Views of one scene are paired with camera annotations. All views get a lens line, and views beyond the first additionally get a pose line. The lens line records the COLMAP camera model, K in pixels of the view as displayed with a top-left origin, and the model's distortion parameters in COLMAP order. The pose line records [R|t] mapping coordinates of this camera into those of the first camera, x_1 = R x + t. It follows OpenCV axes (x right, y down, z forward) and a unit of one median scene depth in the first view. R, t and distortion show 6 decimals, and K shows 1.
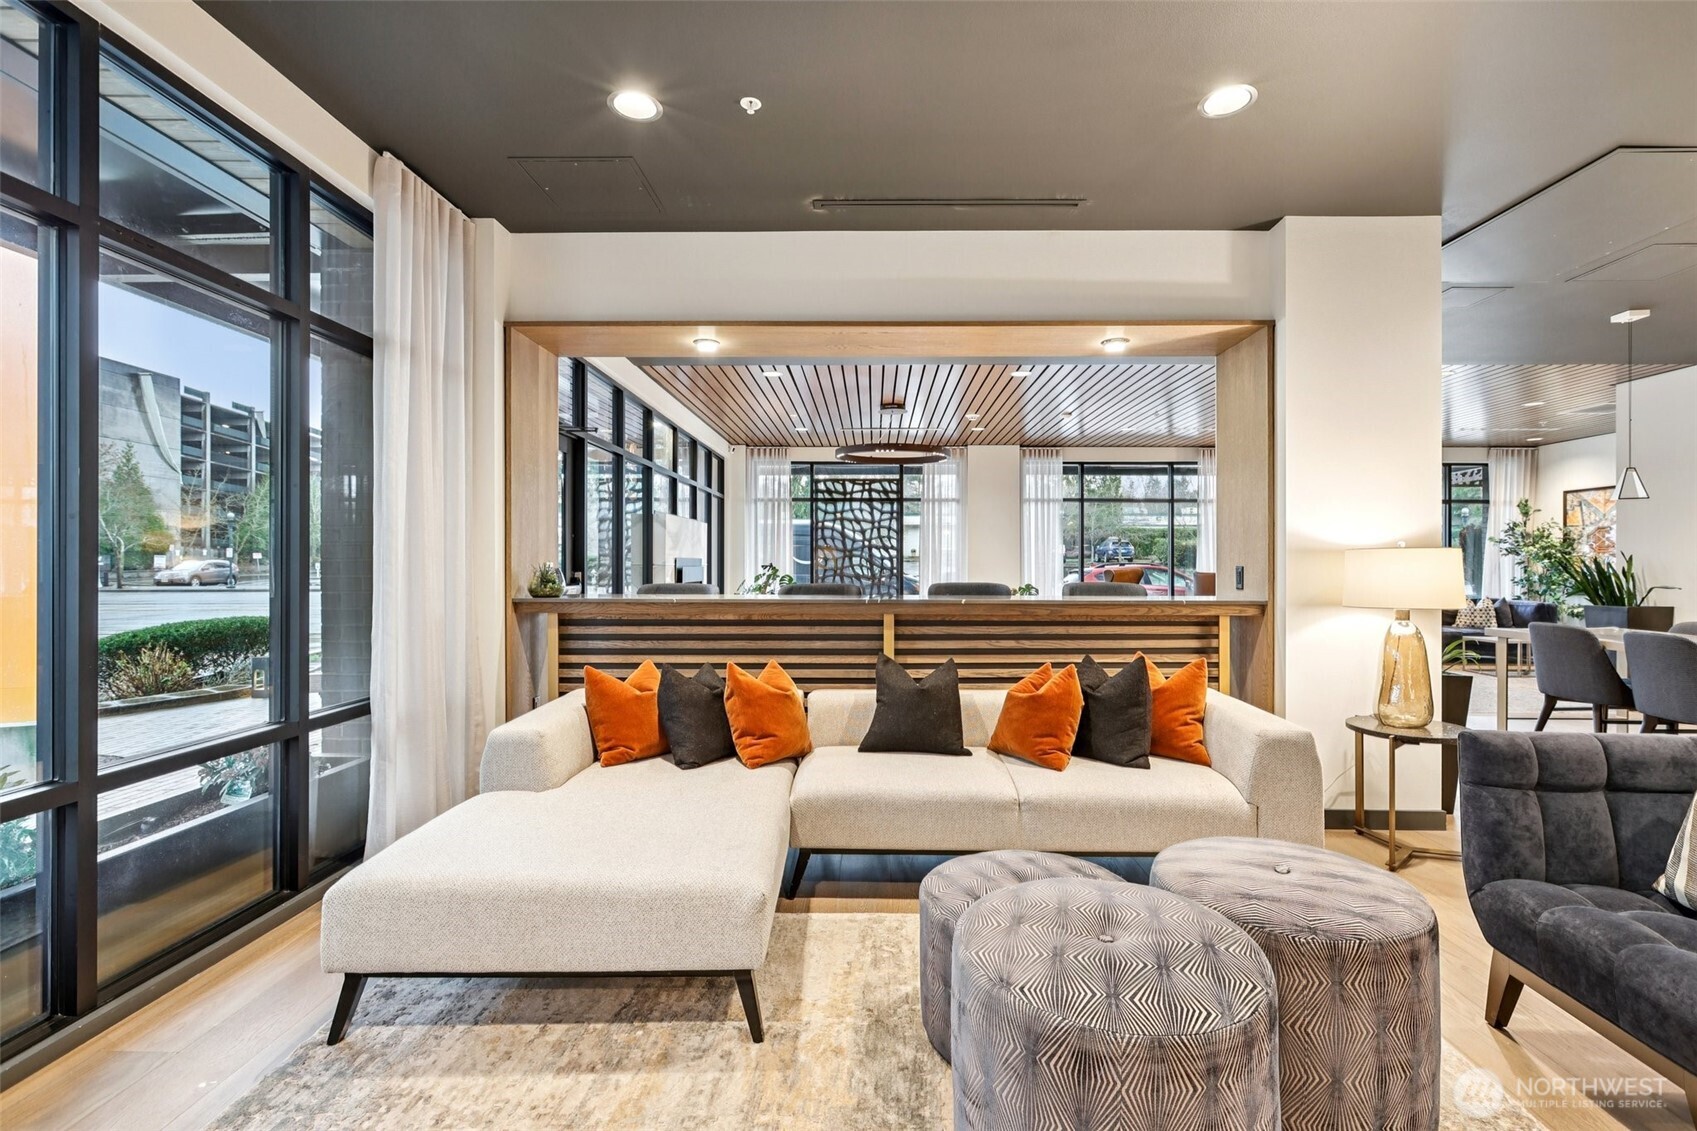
lens RADIAL K [[751.9, 0, 854.8], [0, 751.9, 562.8], [0, 0, 1]] dist [-0.003133, 0.000737]
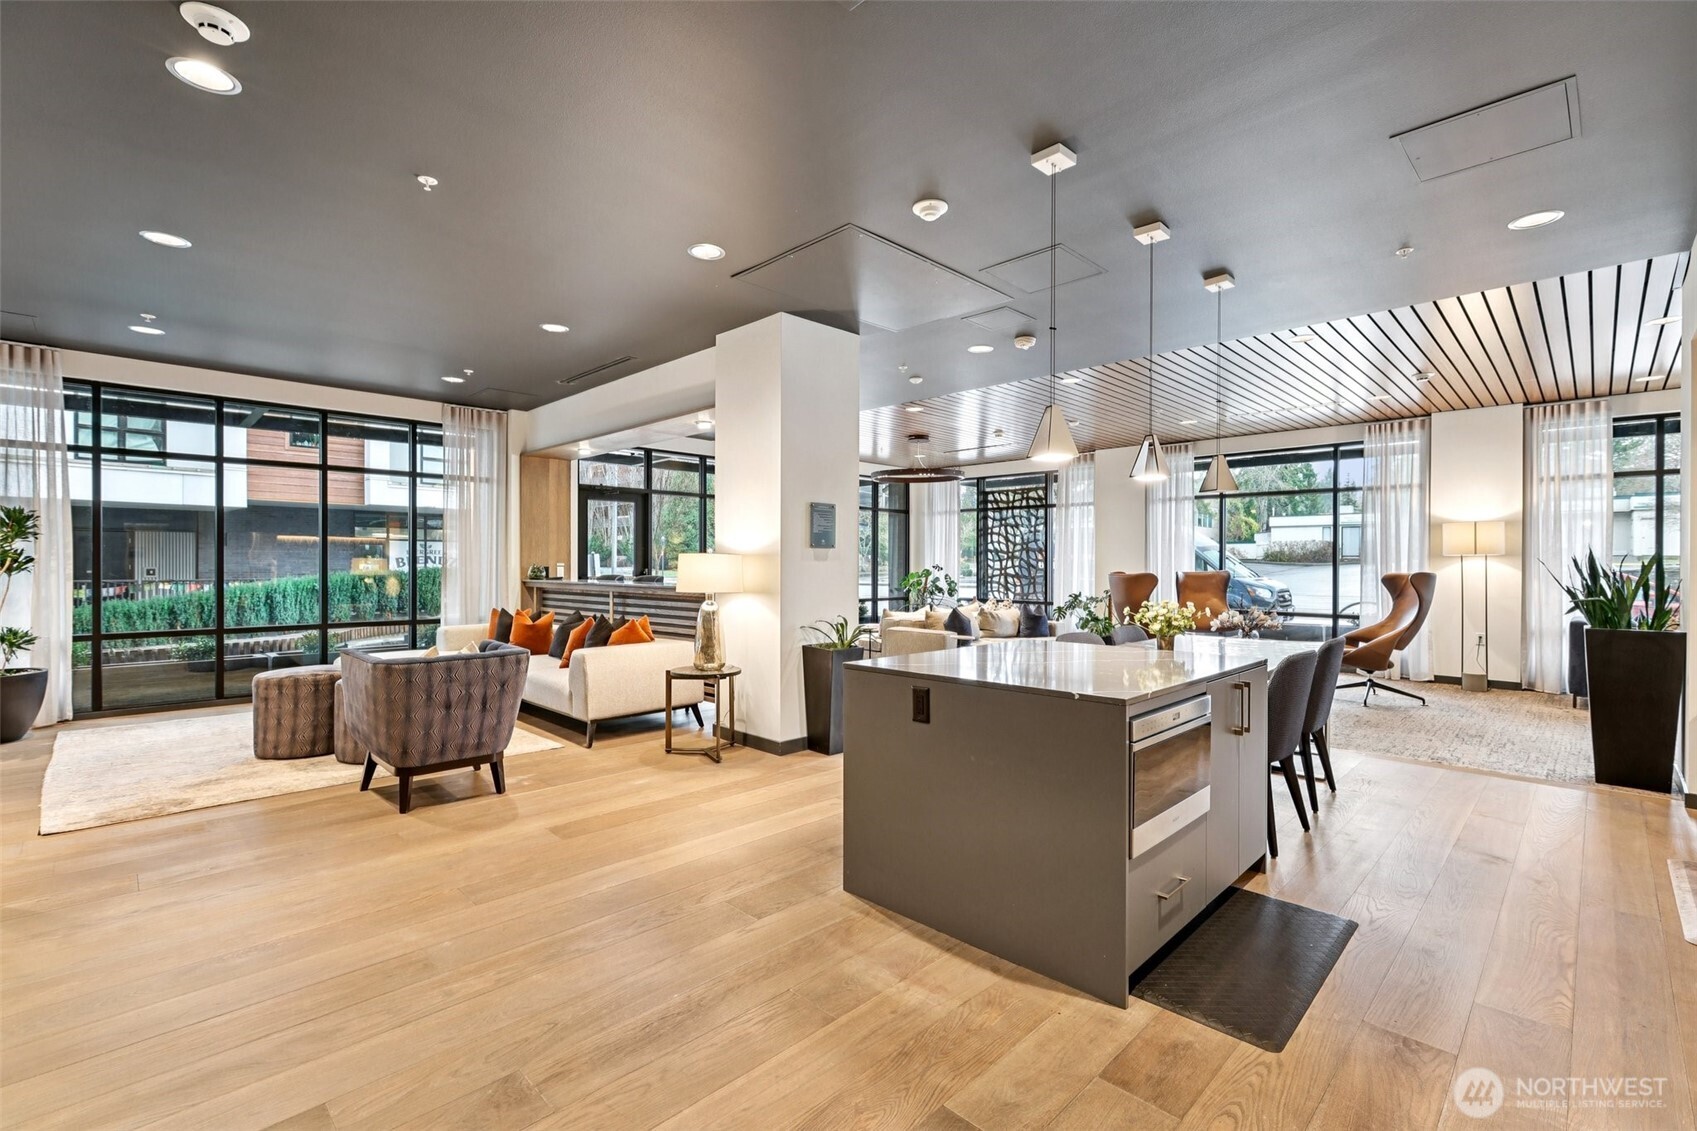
lens RADIAL K [[751.9, 0, 849.8], [0, 751.9, 567.2], [0, 0, 1]] dist [-0.003133, 0.000737]
pose [[0.716928, 0.004313, -0.697134, 0.599974], [-0.002188, 0.999990, 0.003937, 0.000614], [0.697144, -0.001297, 0.716930, 0.031902]]
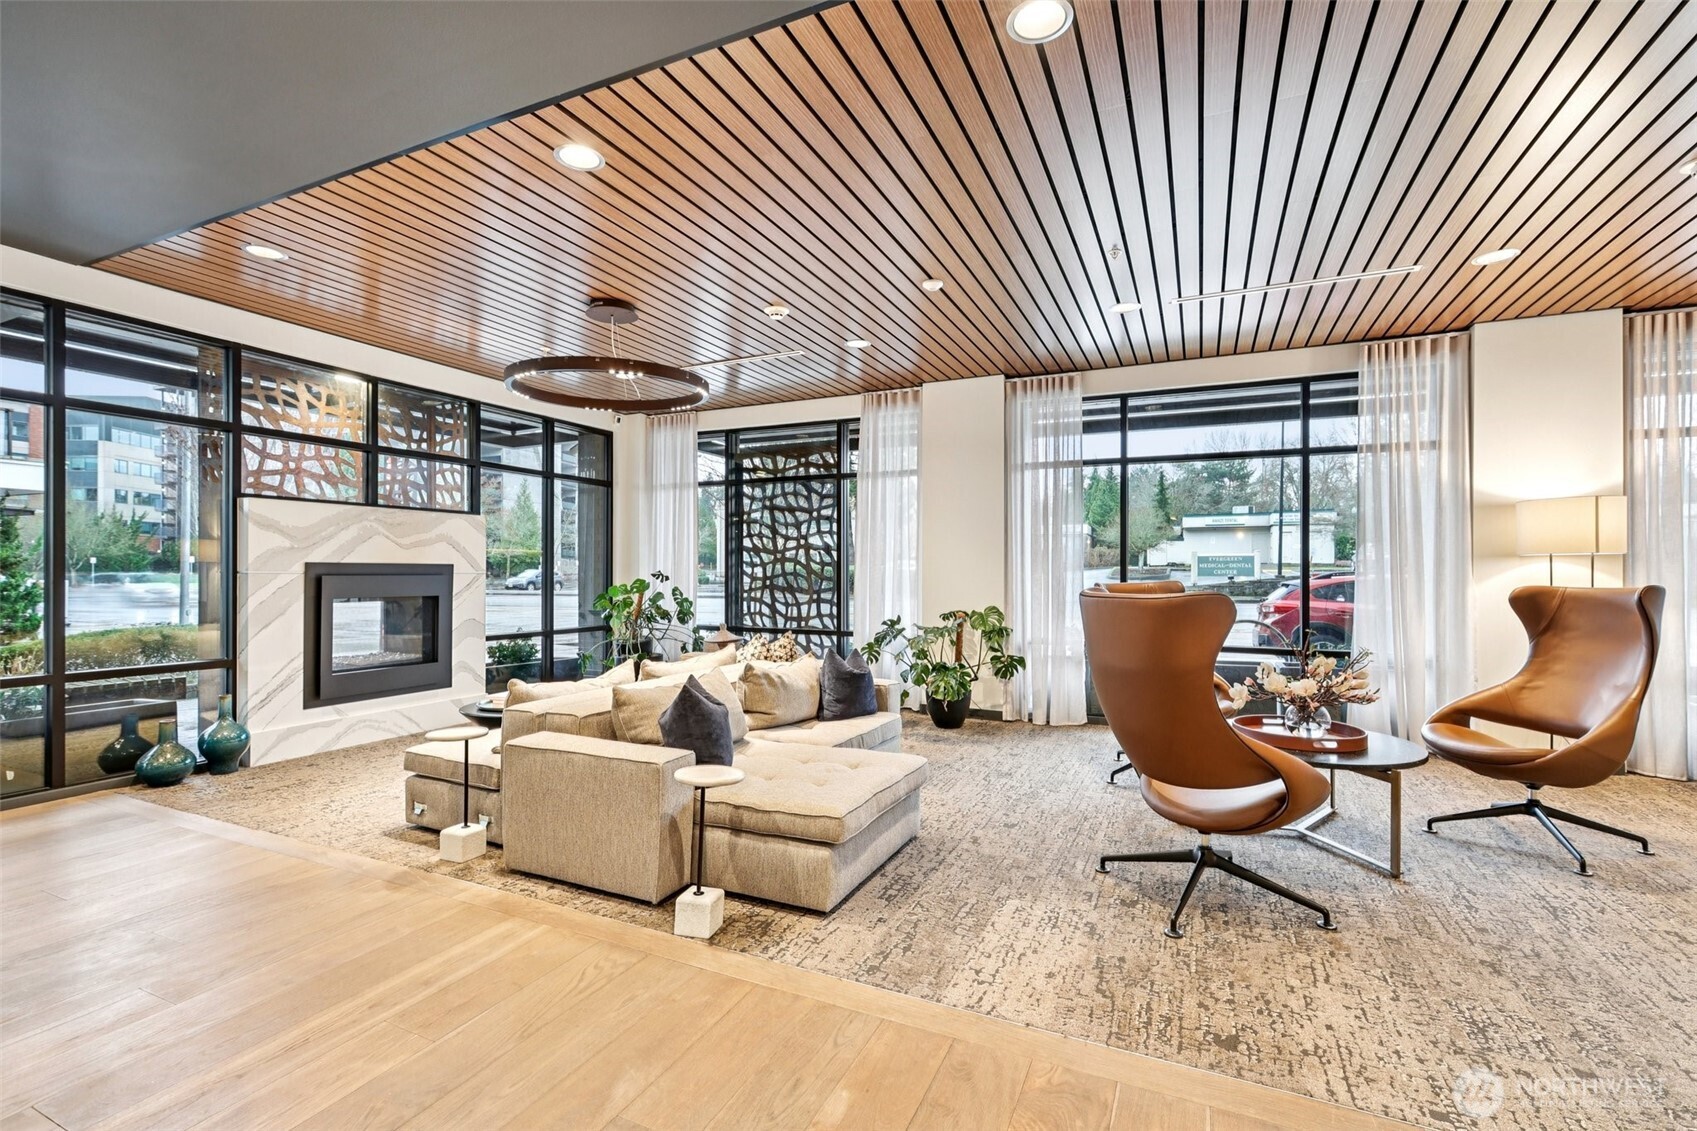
lens RADIAL K [[751.9, 0, 856.3], [0, 751.9, 575.4], [0, 0, 1]] dist [-0.003133, 0.000737]
pose [[0.914918, 0.003232, -0.403626, 0.338970], [-0.000993, 0.999983, 0.005758, 0.000565], [0.403638, -0.004867, 0.914906, 0.389429]]
